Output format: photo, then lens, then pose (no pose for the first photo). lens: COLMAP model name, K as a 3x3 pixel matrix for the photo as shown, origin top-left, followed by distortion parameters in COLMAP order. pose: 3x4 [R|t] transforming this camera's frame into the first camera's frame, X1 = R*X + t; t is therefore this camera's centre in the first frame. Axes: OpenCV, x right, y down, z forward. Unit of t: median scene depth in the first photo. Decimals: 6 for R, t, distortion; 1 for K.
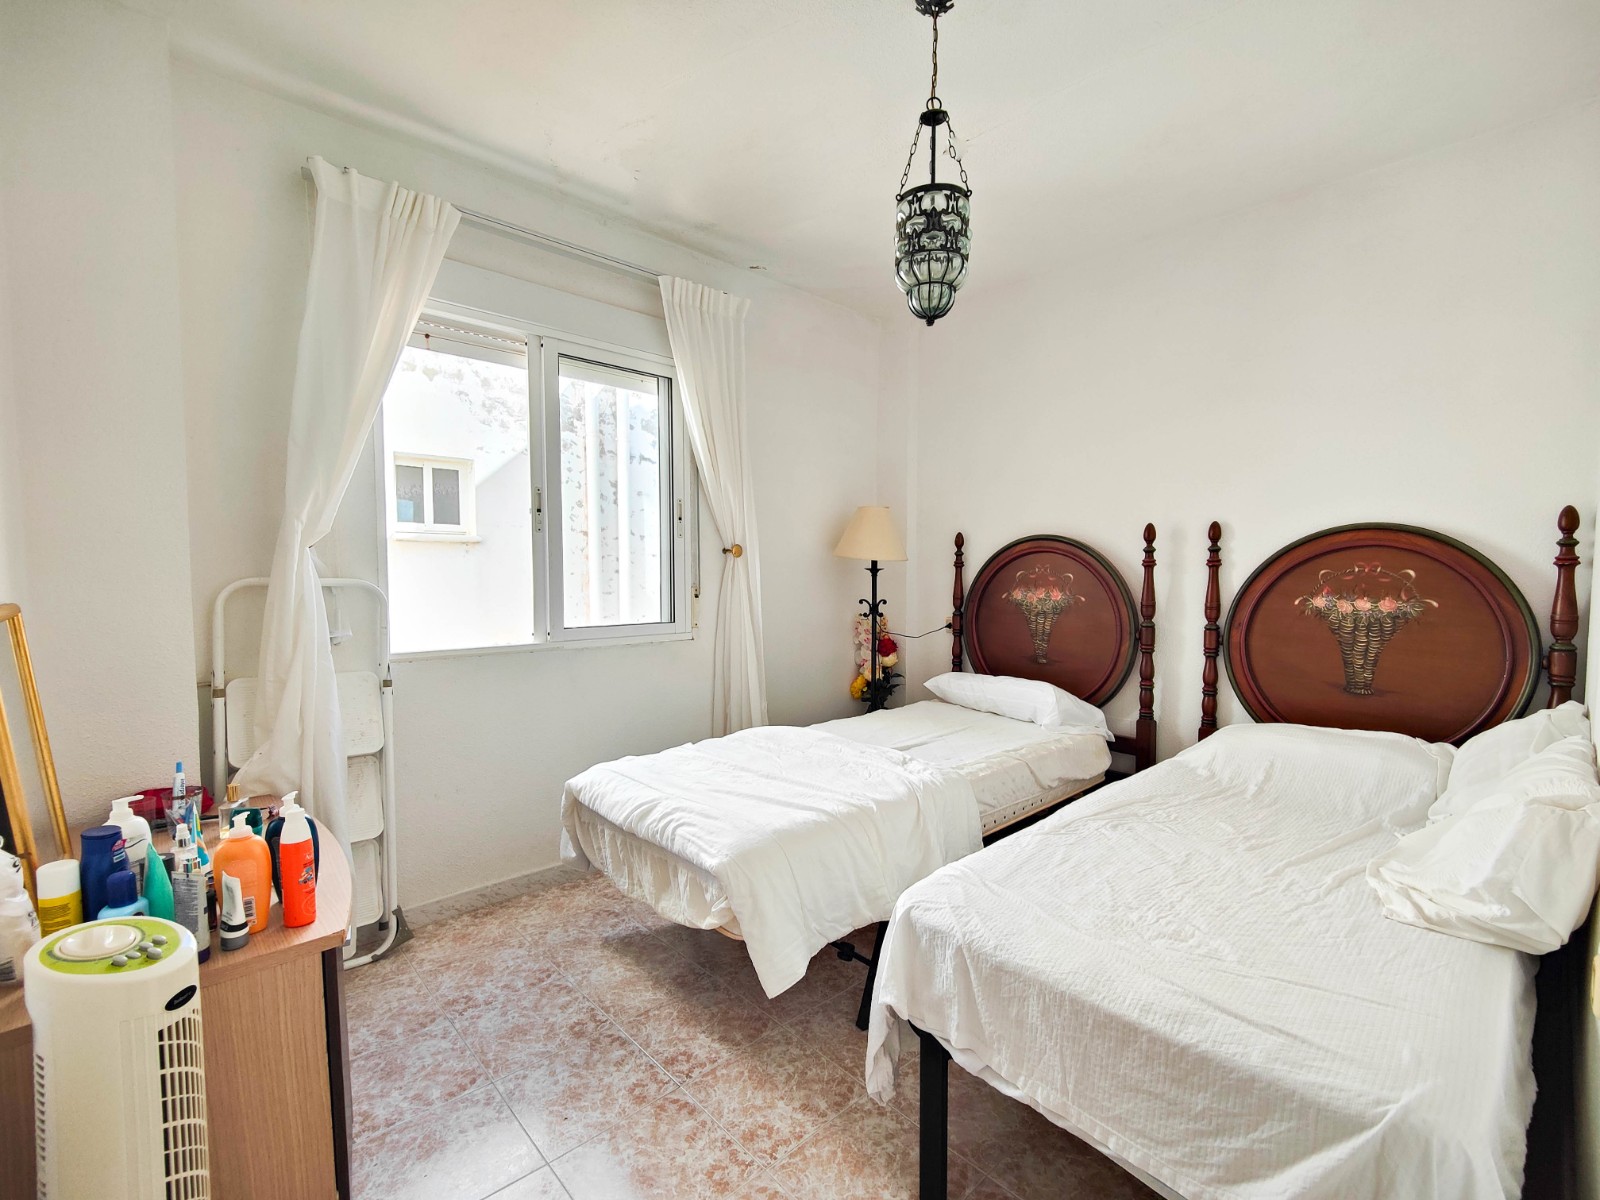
lens RADIAL K [[696.9, 0, 807.0], [0, 696.9, 607.8], [0, 0, 1]] dist [0.020359, -0.016897]
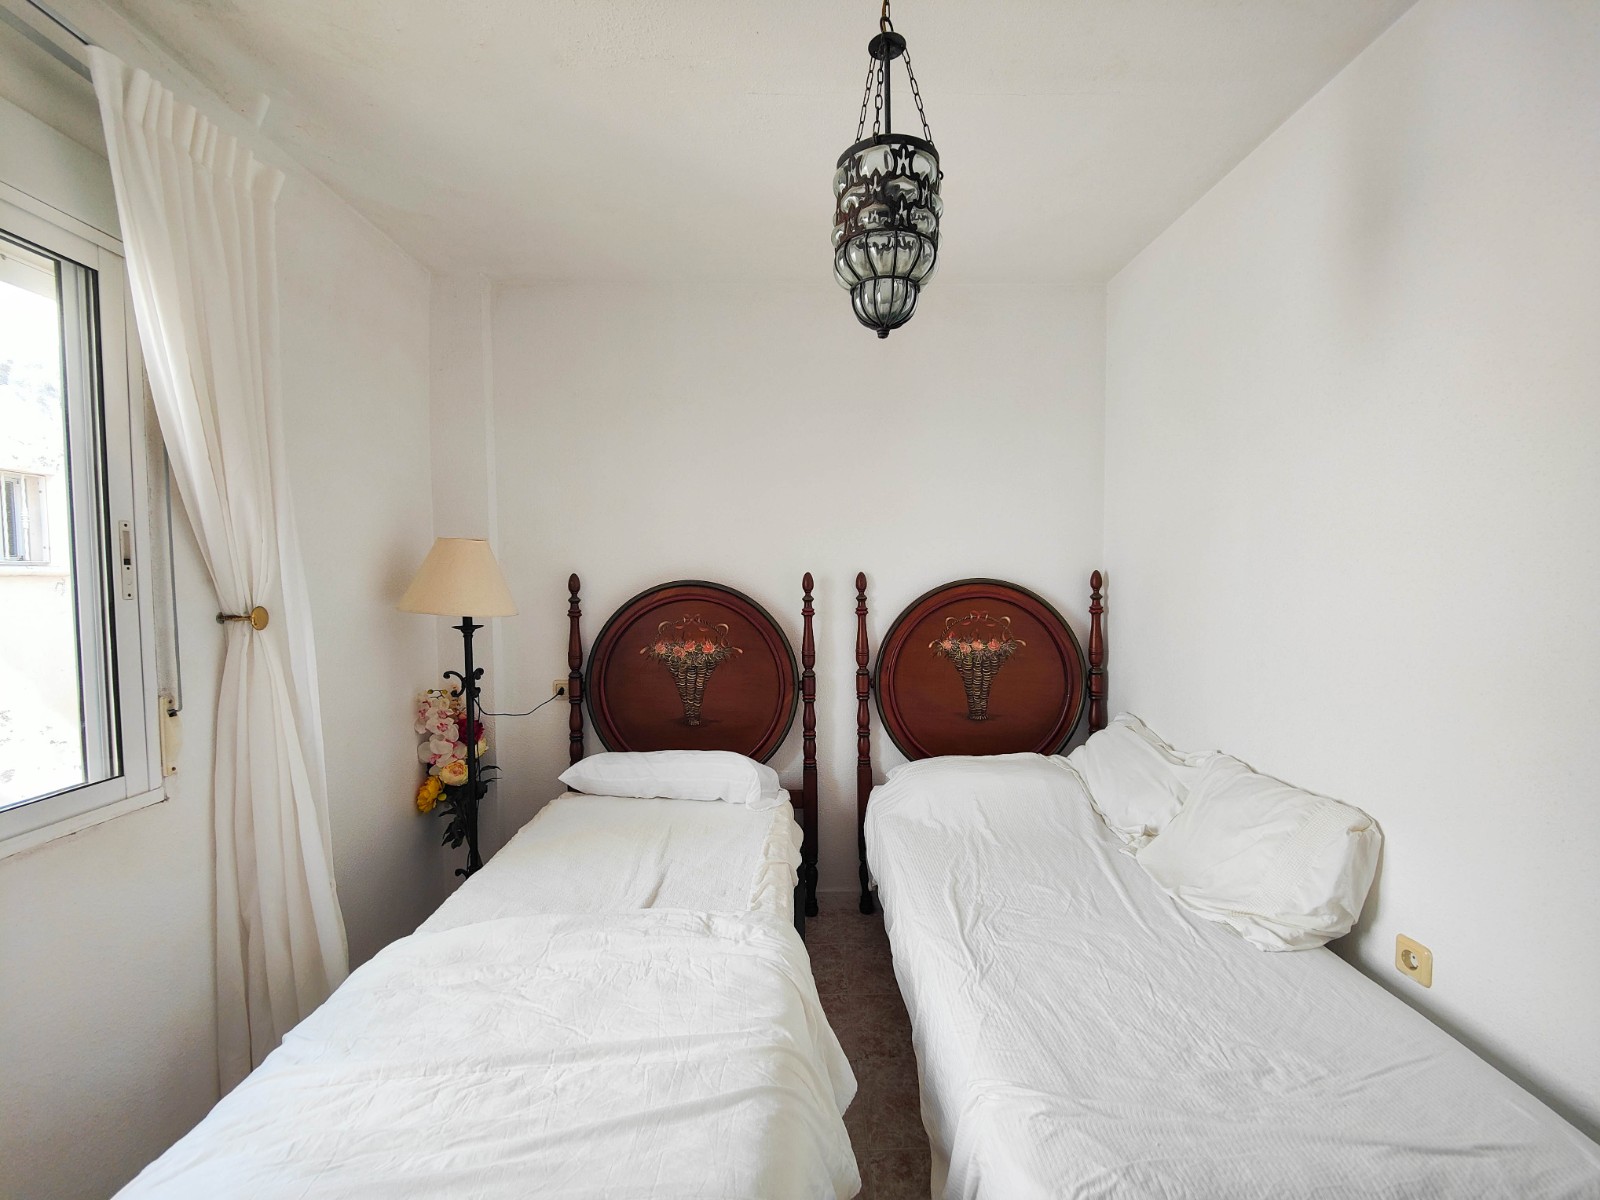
lens RADIAL K [[693.6, 0, 802.7], [0, 693.6, 604.8], [0, 0, 1]] dist [0.021278, -0.016553]
pose [[0.672692, -0.039933, 0.738844, -0.249059], [0.049958, 0.998715, 0.008494, -0.086401], [-0.738234, 0.031198, 0.673823, 0.358588]]
